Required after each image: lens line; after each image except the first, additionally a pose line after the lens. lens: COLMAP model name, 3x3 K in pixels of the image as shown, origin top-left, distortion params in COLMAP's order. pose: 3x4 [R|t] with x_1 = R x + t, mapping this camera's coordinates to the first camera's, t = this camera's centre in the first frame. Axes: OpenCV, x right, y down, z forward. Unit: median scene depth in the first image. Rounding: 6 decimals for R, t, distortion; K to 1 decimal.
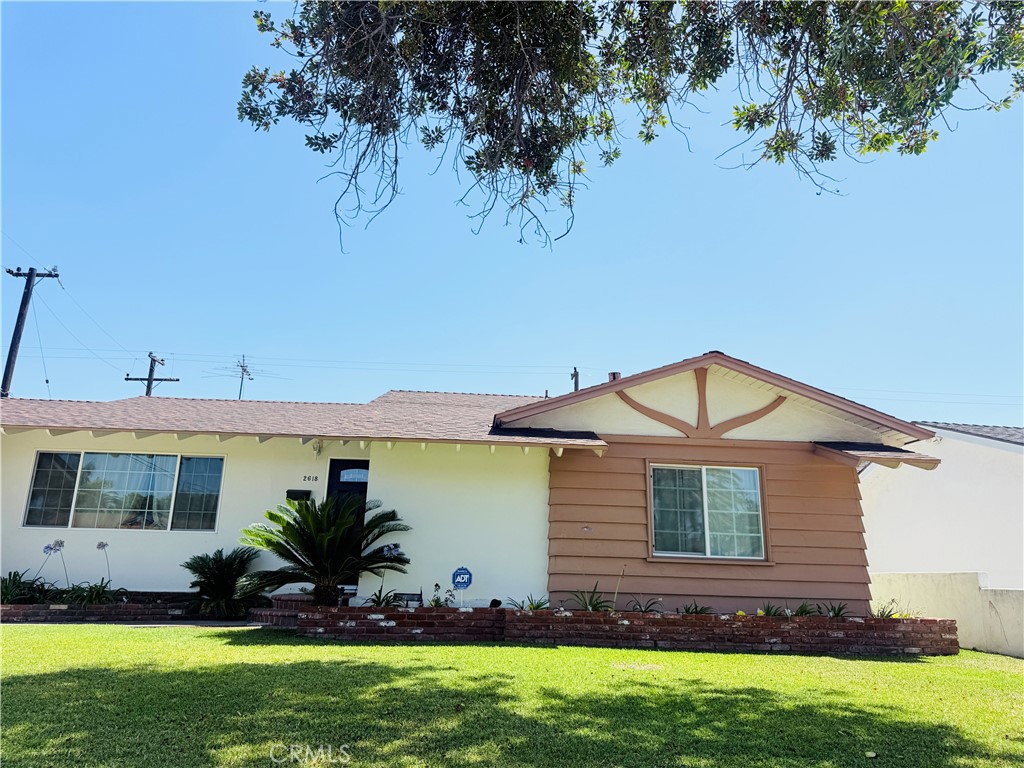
lens RADIAL K [[705.1, 0, 504.6], [0, 705.1, 379.9], [0, 0, 1]] dist [0.041284, -0.049380]
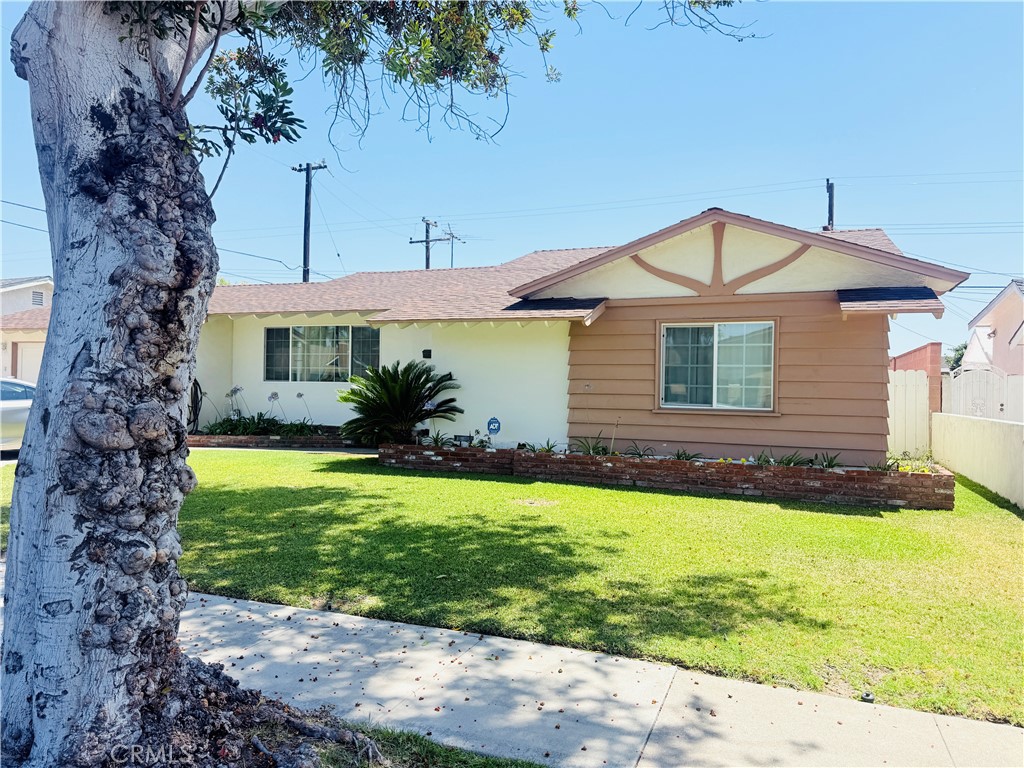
lens RADIAL K [[705.1, 0, 522.8], [0, 705.1, 382.6], [0, 0, 1]] dist [0.041284, -0.049380]
pose [[0.905842, -0.010481, -0.423486, 0.482801], [0.115713, 0.967797, 0.223559, -0.058461], [0.407506, -0.251512, 0.877884, -0.038366]]
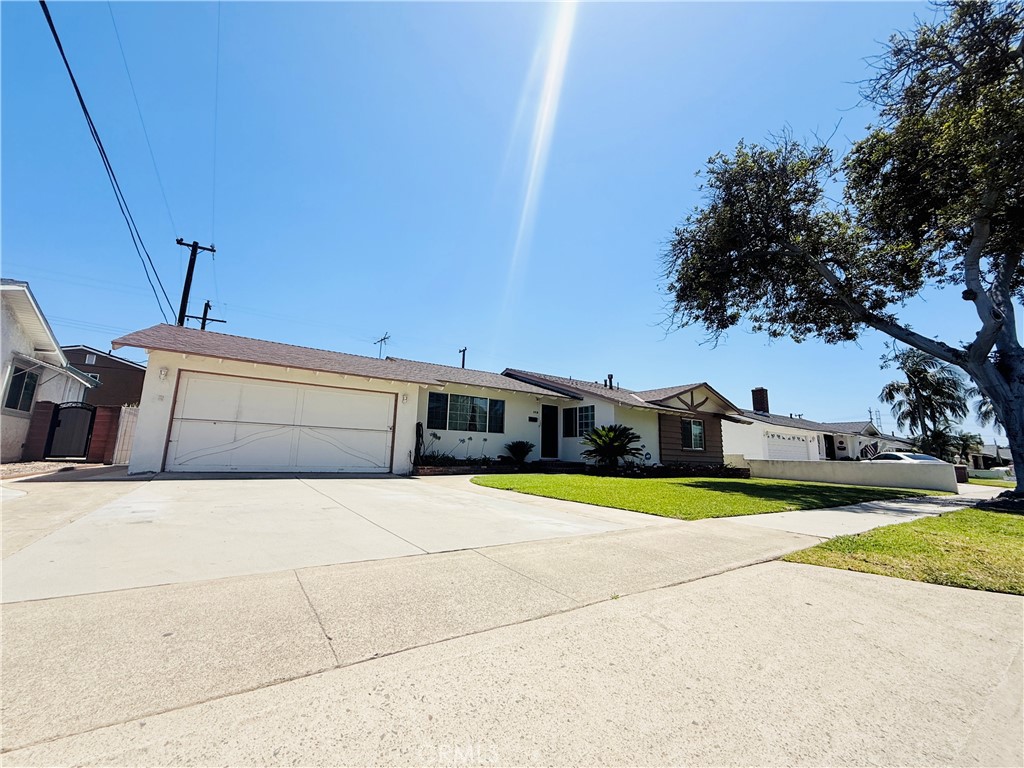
lens RADIAL K [[399.7, 0, 507.2], [0, 399.7, 385.4], [0, 0, 1]] dist [0.001028, 0.000731]
pose [[0.877159, 0.087407, 0.472177, -1.277487], [-0.137197, 0.987924, 0.071989, -0.036667], [-0.460183, -0.127927, 0.878559, -0.110704]]
